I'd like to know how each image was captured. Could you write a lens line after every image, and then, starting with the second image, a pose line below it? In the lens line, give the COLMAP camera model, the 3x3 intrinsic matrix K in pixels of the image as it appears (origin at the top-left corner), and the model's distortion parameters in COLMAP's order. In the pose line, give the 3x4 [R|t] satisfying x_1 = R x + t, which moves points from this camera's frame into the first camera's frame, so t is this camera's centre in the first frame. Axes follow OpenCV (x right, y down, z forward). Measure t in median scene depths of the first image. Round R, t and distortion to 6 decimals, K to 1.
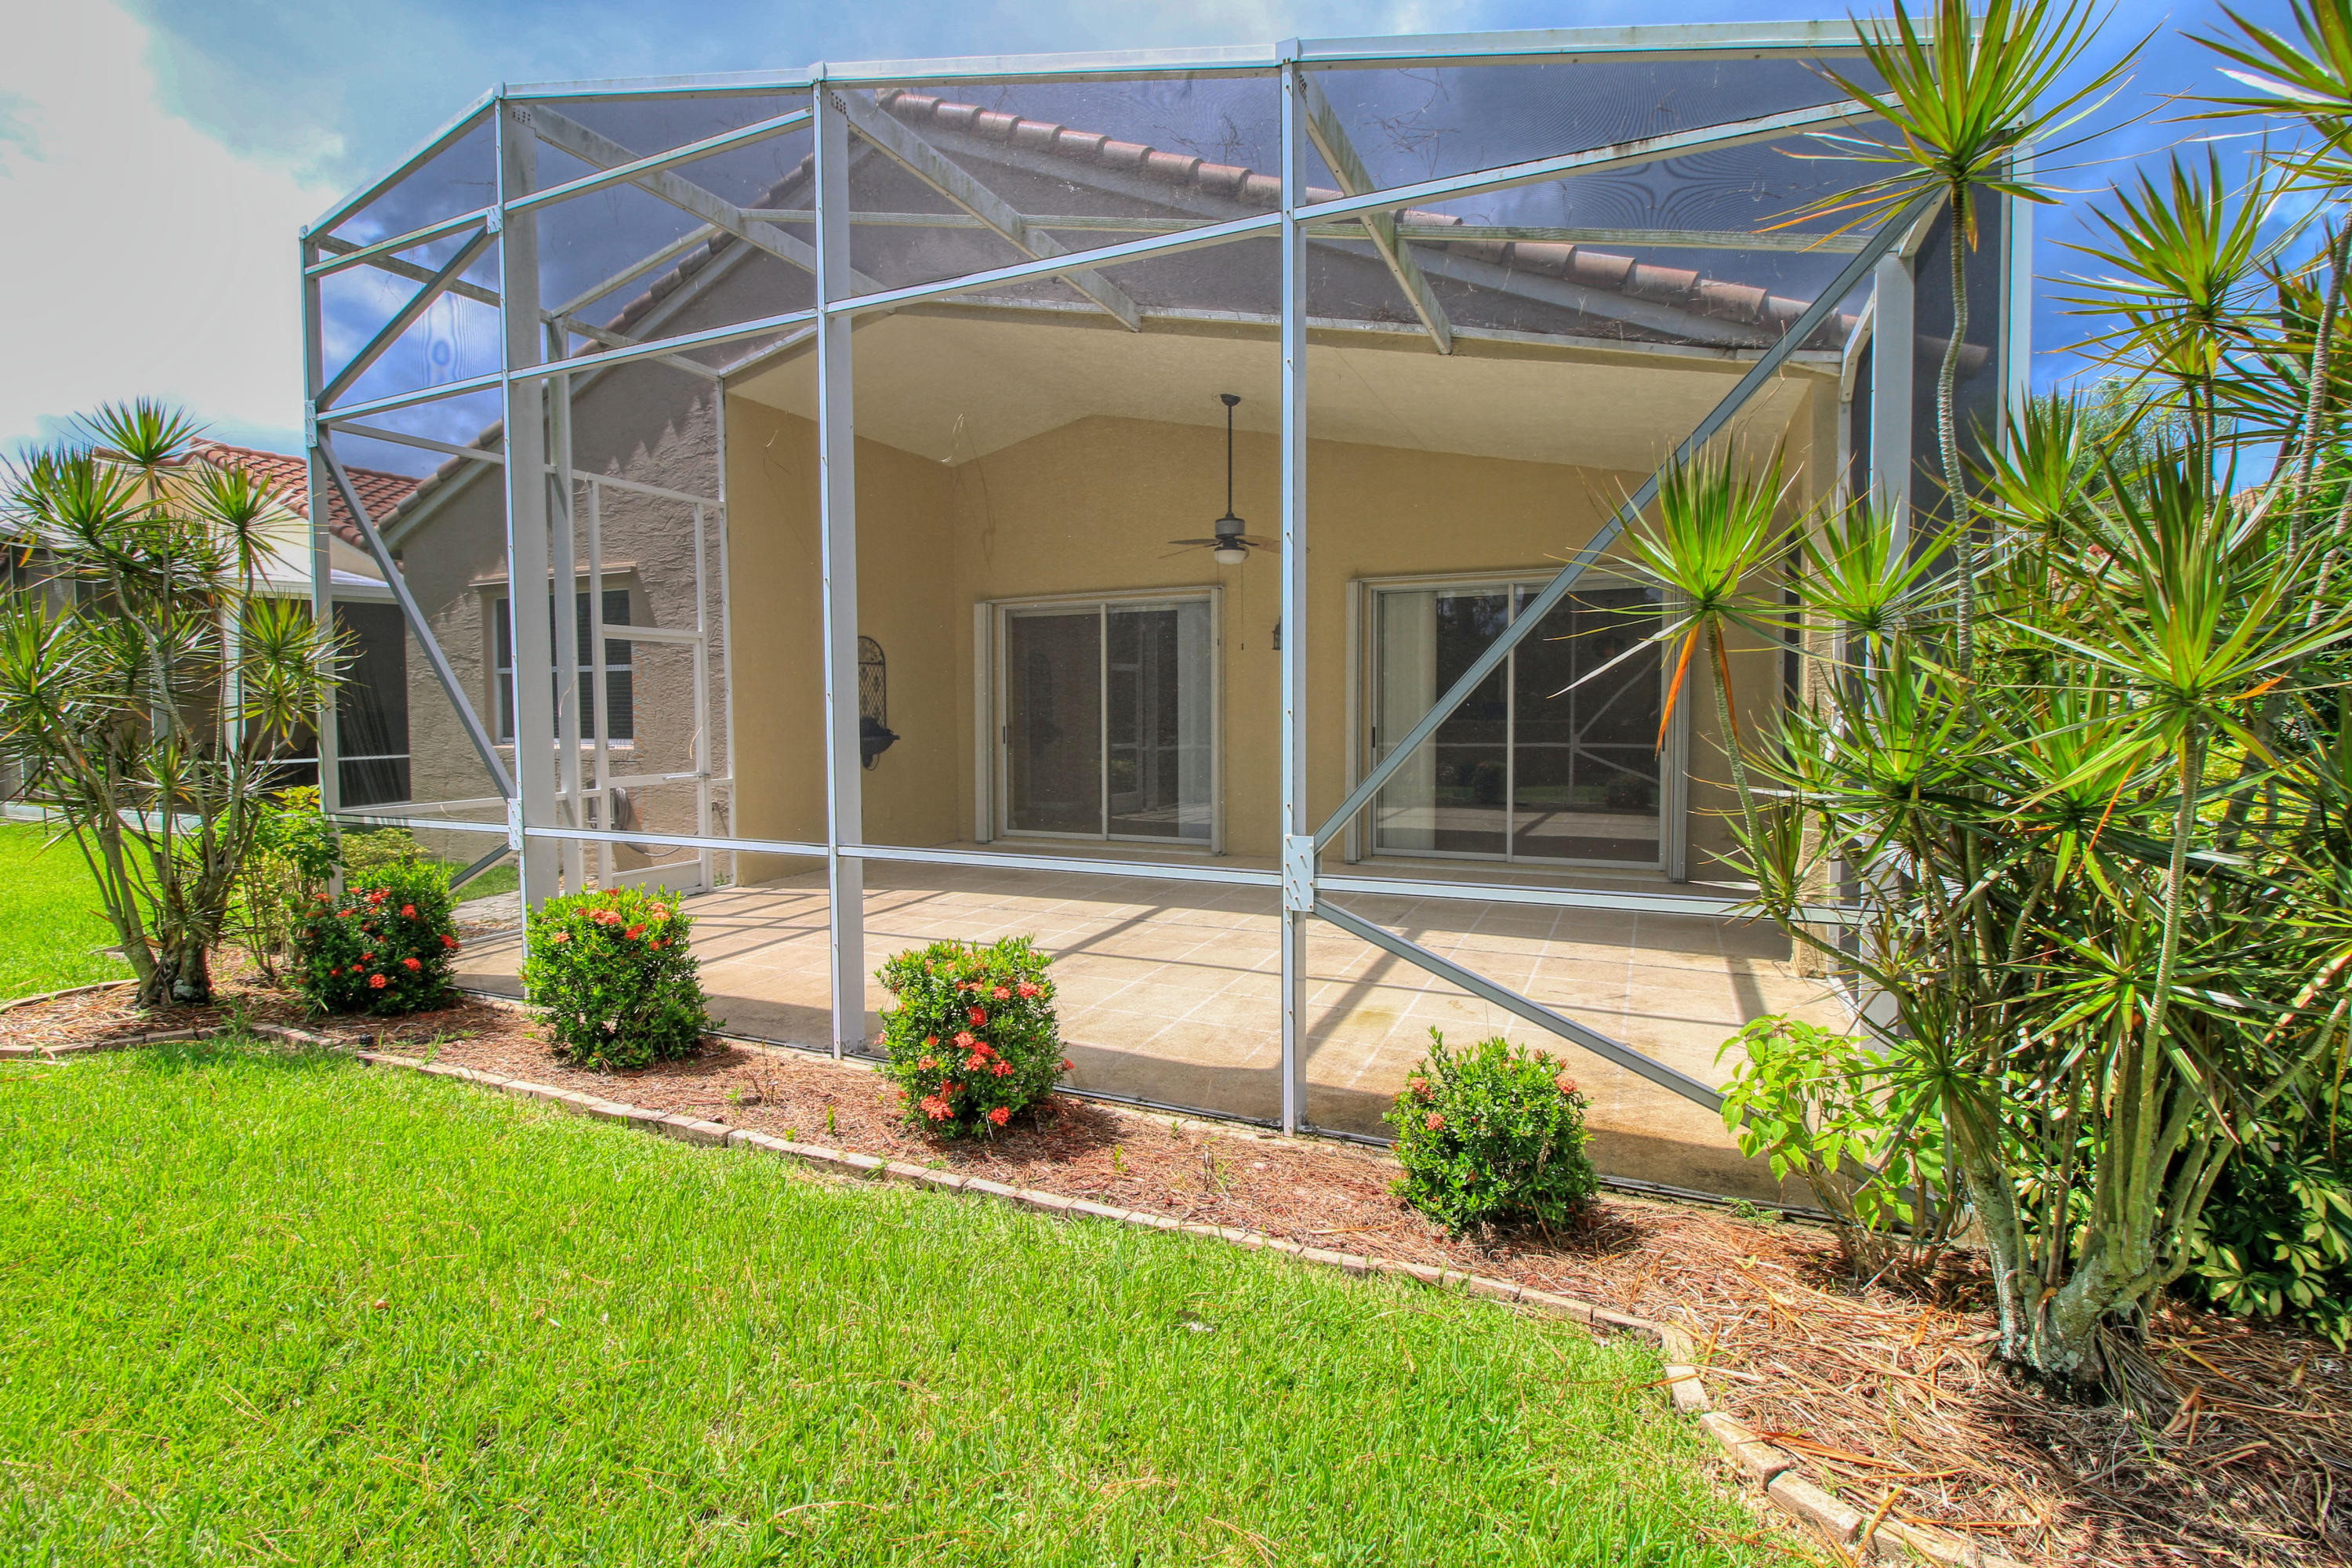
lens RADIAL K [[1074.7, 0, 1177.1], [0, 1074.7, 757.1], [0, 0, 1]] dist [-0.001203, -0.013344]
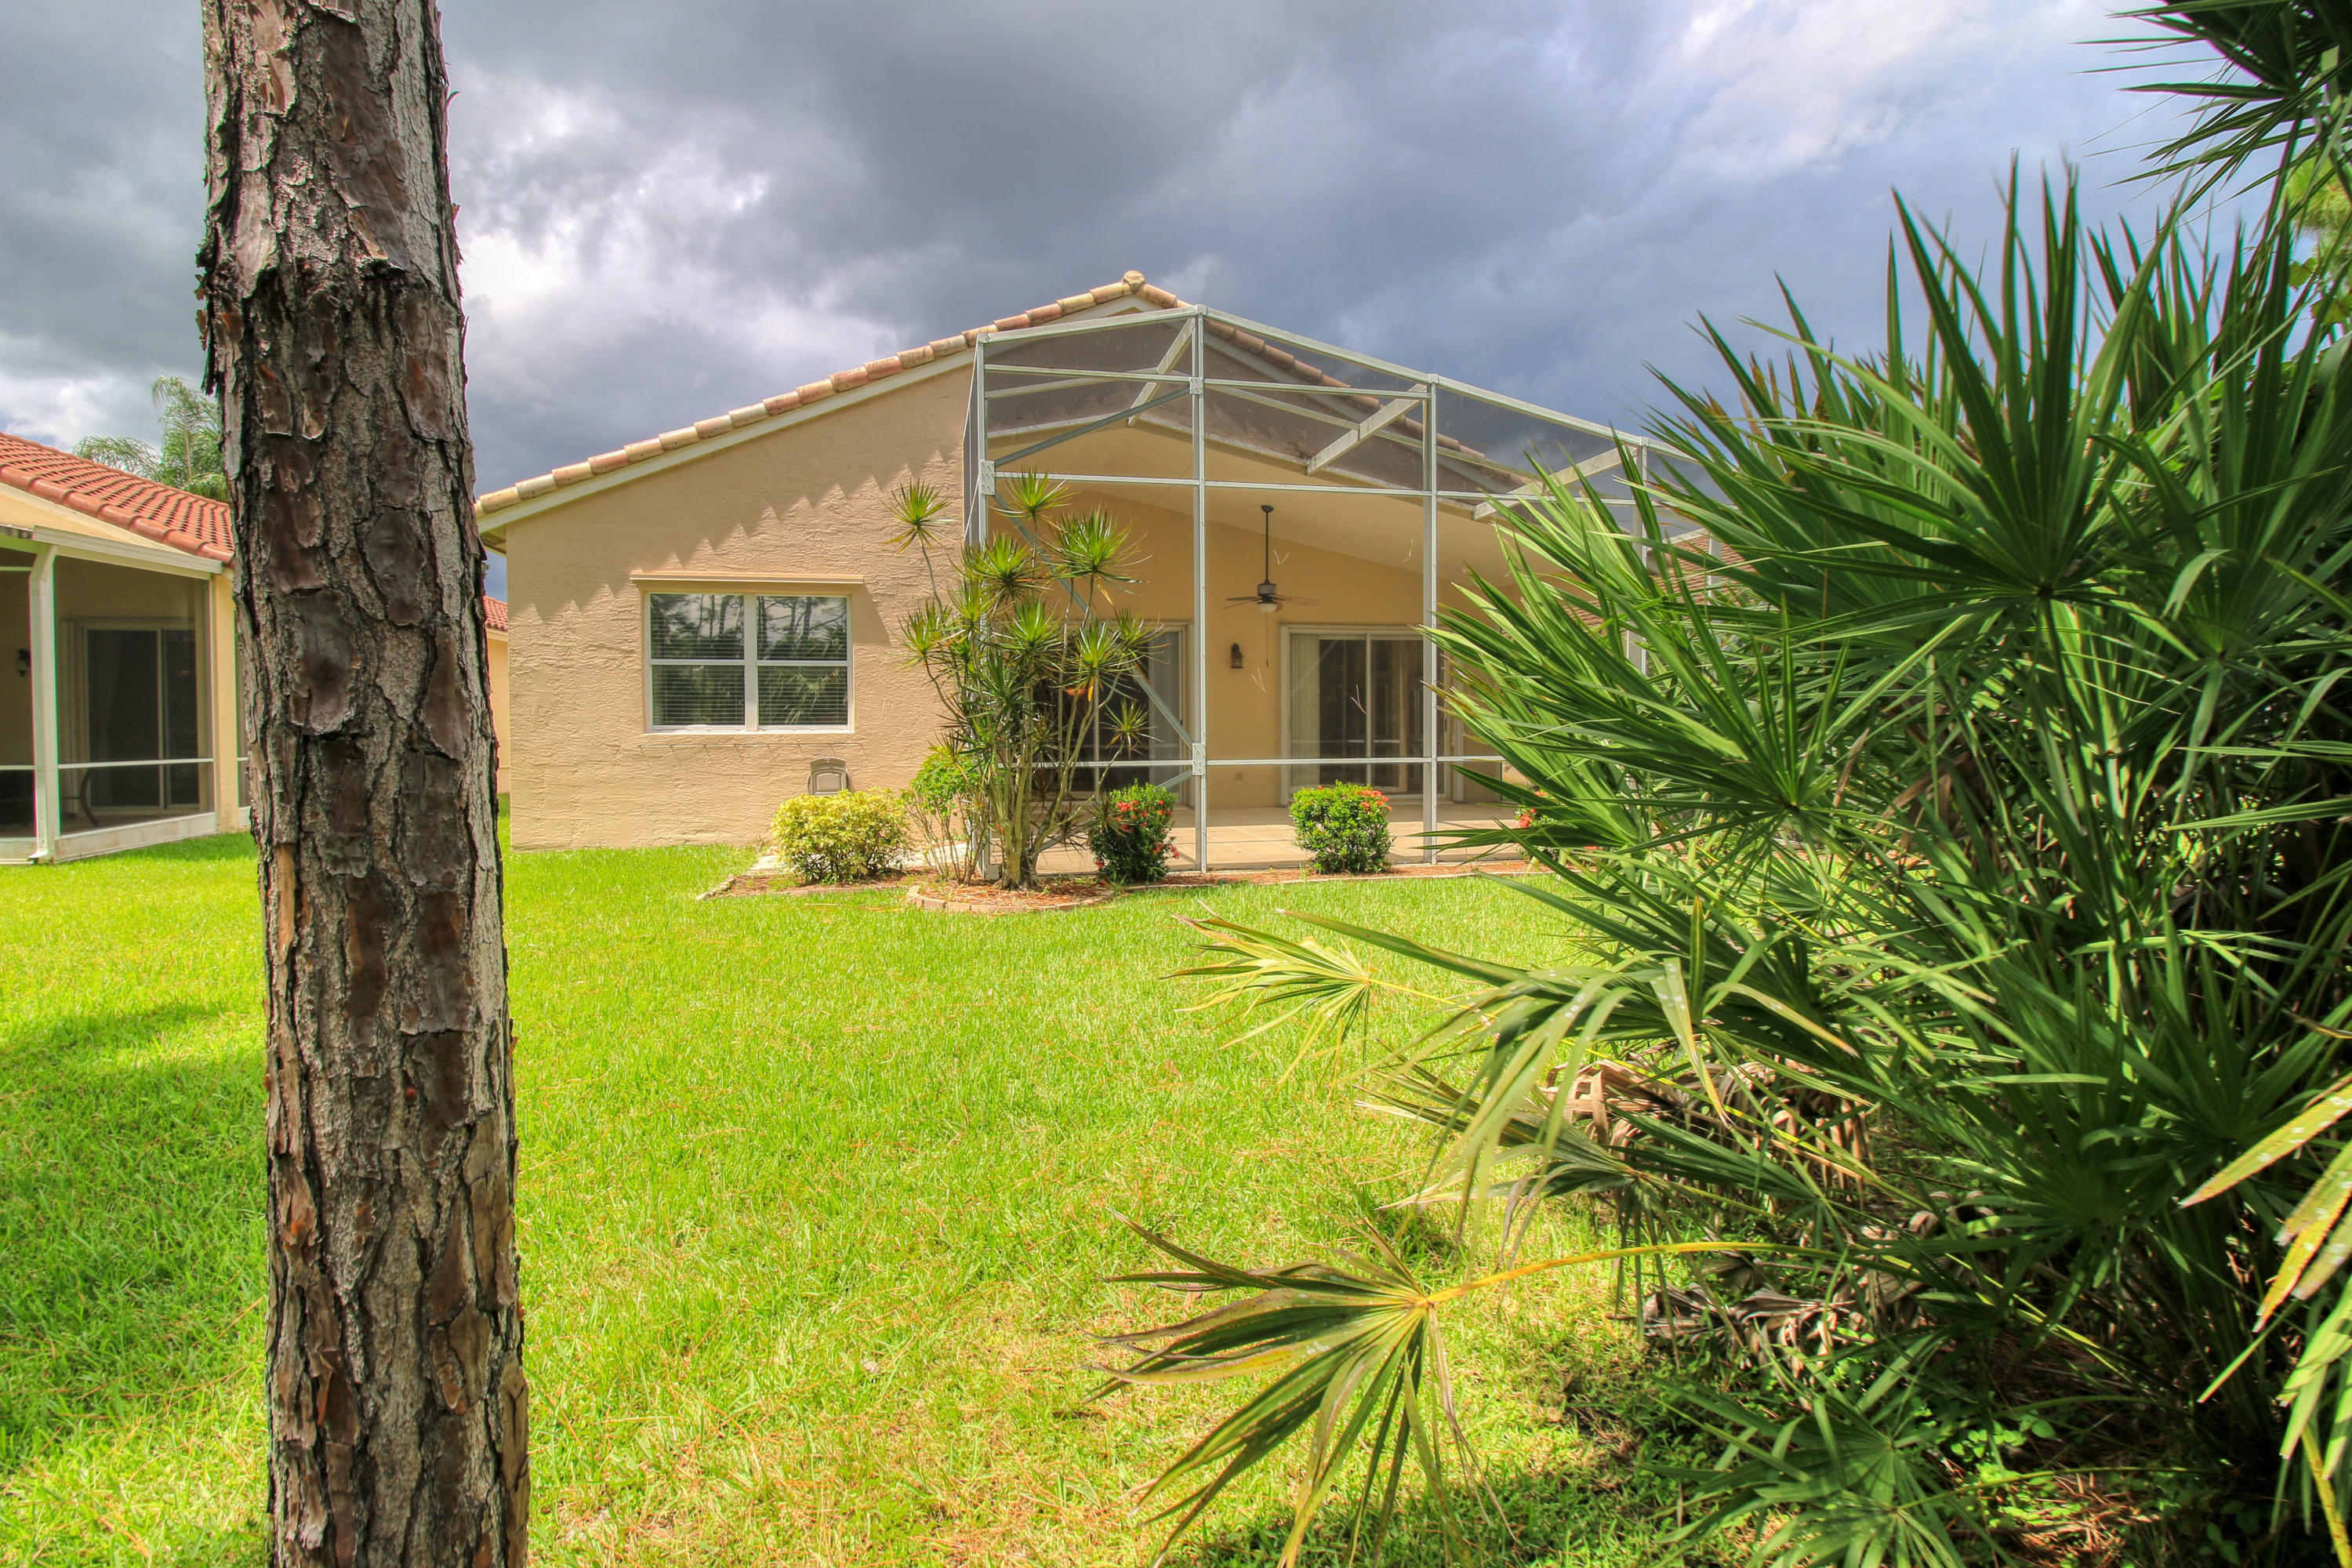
lens RADIAL K [[1073.0, 0, 1164.0], [0, 1073.0, 744.7], [0, 0, 1]] dist [0.018392, -0.012492]
pose [[0.809043, -0.004680, 0.587730, -0.853709], [0.030041, 0.998991, -0.033397, 0.050452], [-0.586981, 0.044676, 0.808367, -0.136720]]
